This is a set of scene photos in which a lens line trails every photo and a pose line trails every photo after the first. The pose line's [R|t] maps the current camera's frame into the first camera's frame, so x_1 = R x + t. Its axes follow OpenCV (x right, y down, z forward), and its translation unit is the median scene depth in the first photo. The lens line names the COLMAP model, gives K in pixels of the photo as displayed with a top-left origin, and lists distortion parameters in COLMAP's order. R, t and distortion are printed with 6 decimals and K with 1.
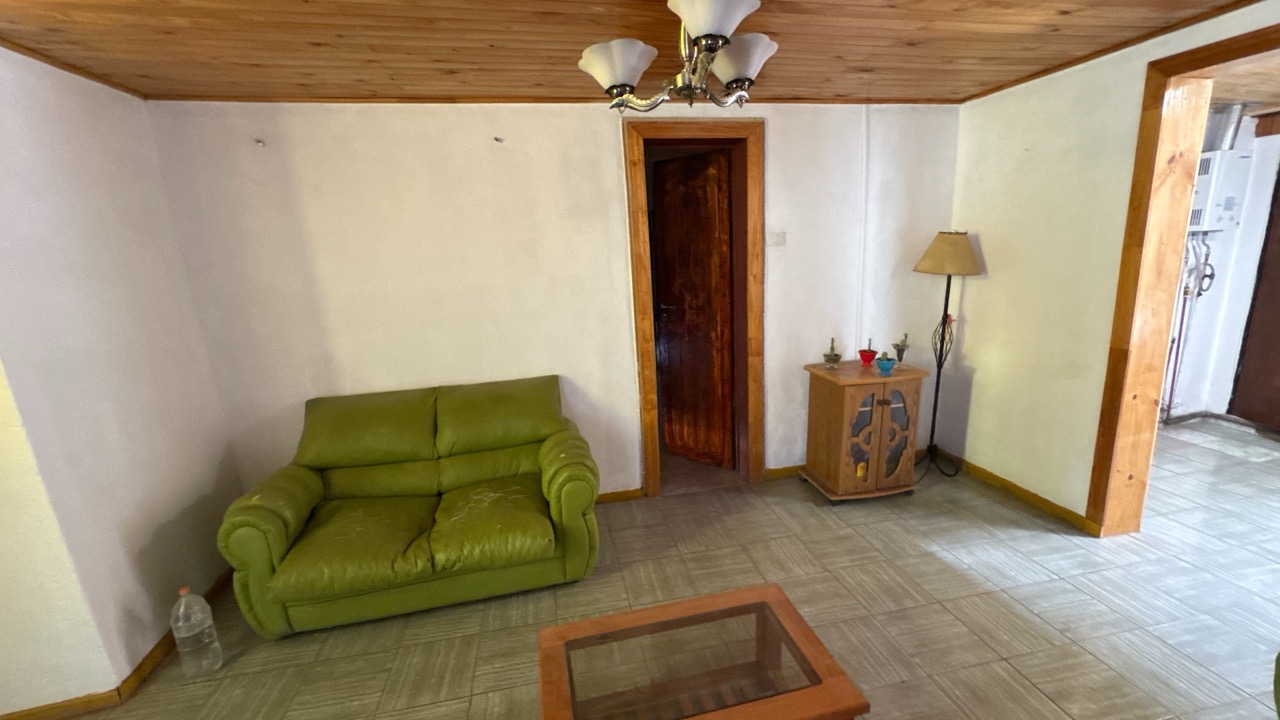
lens RADIAL K [[515.7, 0, 636.9], [0, 515.7, 357.5], [0, 0, 1]] dist [-0.002987, 0.000551]
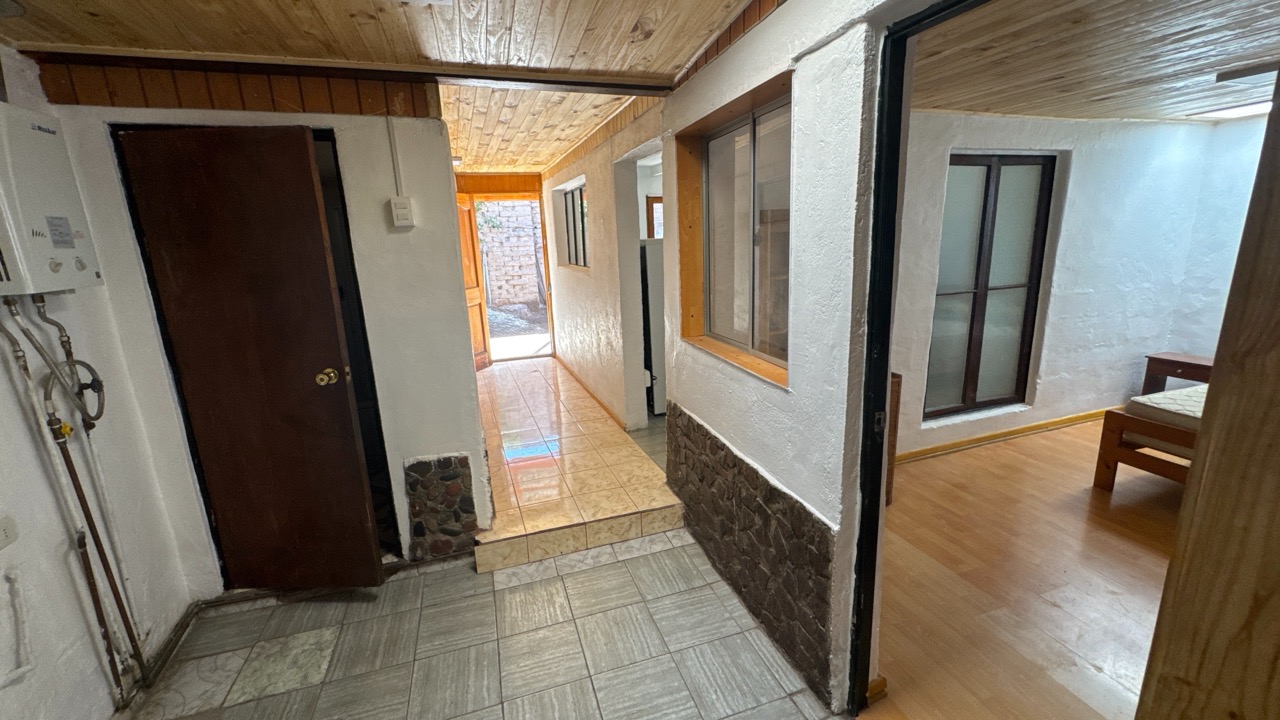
lens RADIAL K [[515.7, 0, 639.1], [0, 515.7, 357.9], [0, 0, 1]] dist [-0.002987, 0.000551]
pose [[-0.102659, -0.174579, 0.979277, 0.731589], [0.259022, 0.945824, 0.195769, -0.173917], [-0.960400, 0.273751, -0.051877, 0.647932]]
